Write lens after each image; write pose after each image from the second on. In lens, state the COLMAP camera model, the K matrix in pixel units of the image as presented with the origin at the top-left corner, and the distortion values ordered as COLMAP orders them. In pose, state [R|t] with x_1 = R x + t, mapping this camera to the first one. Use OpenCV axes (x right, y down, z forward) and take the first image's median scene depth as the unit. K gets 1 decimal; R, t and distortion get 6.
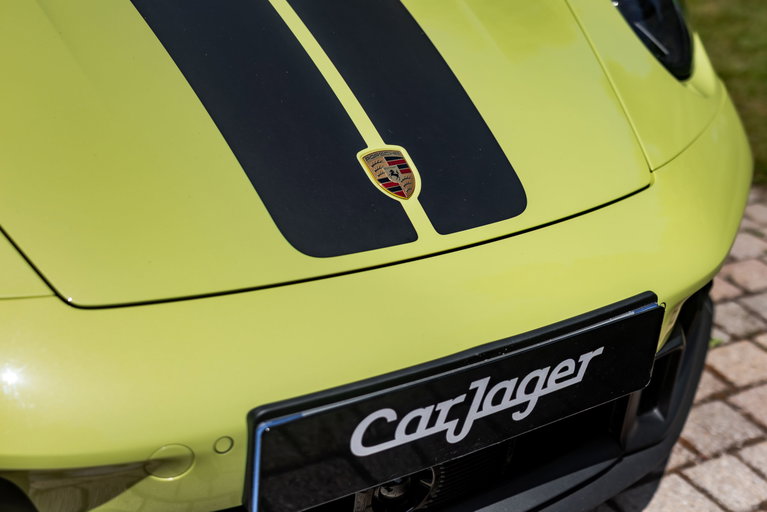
lens RADIAL K [[1042.7, 0, 381.9], [0, 1042.7, 256.0], [0, 0, 1]] dist [-0.001808, 0.000000]
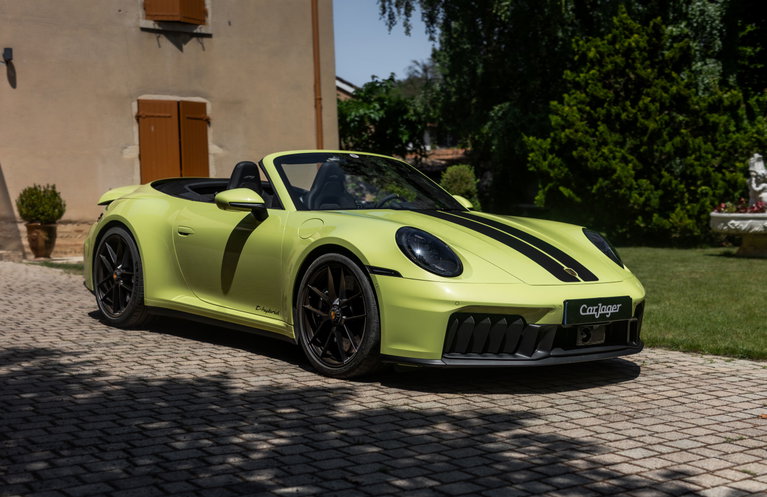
lens RADIAL K [[1051.8, 0, 382.4], [0, 1051.8, 248.5], [0, 0, 1]] dist [0.000824, 0.000000]
pose [[0.992540, -0.038071, 0.115823, -1.478678], [0.080702, 0.917240, -0.390075, 1.717784], [-0.091387, 0.396512, 0.913470, -3.518004]]
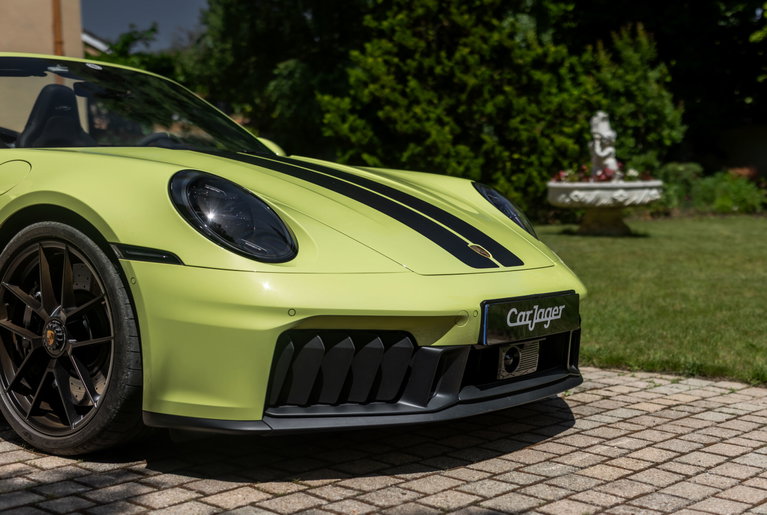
lens RADIAL K [[1083.5, 0, 403.1], [0, 1083.5, 274.7], [0, 0, 1]] dist [0.007811, 0.000000]
pose [[0.938978, -0.059491, 0.338793, -1.220711], [0.176461, 0.928762, -0.325981, 0.924406], [-0.295265, 0.365873, 0.882585, -1.500675]]
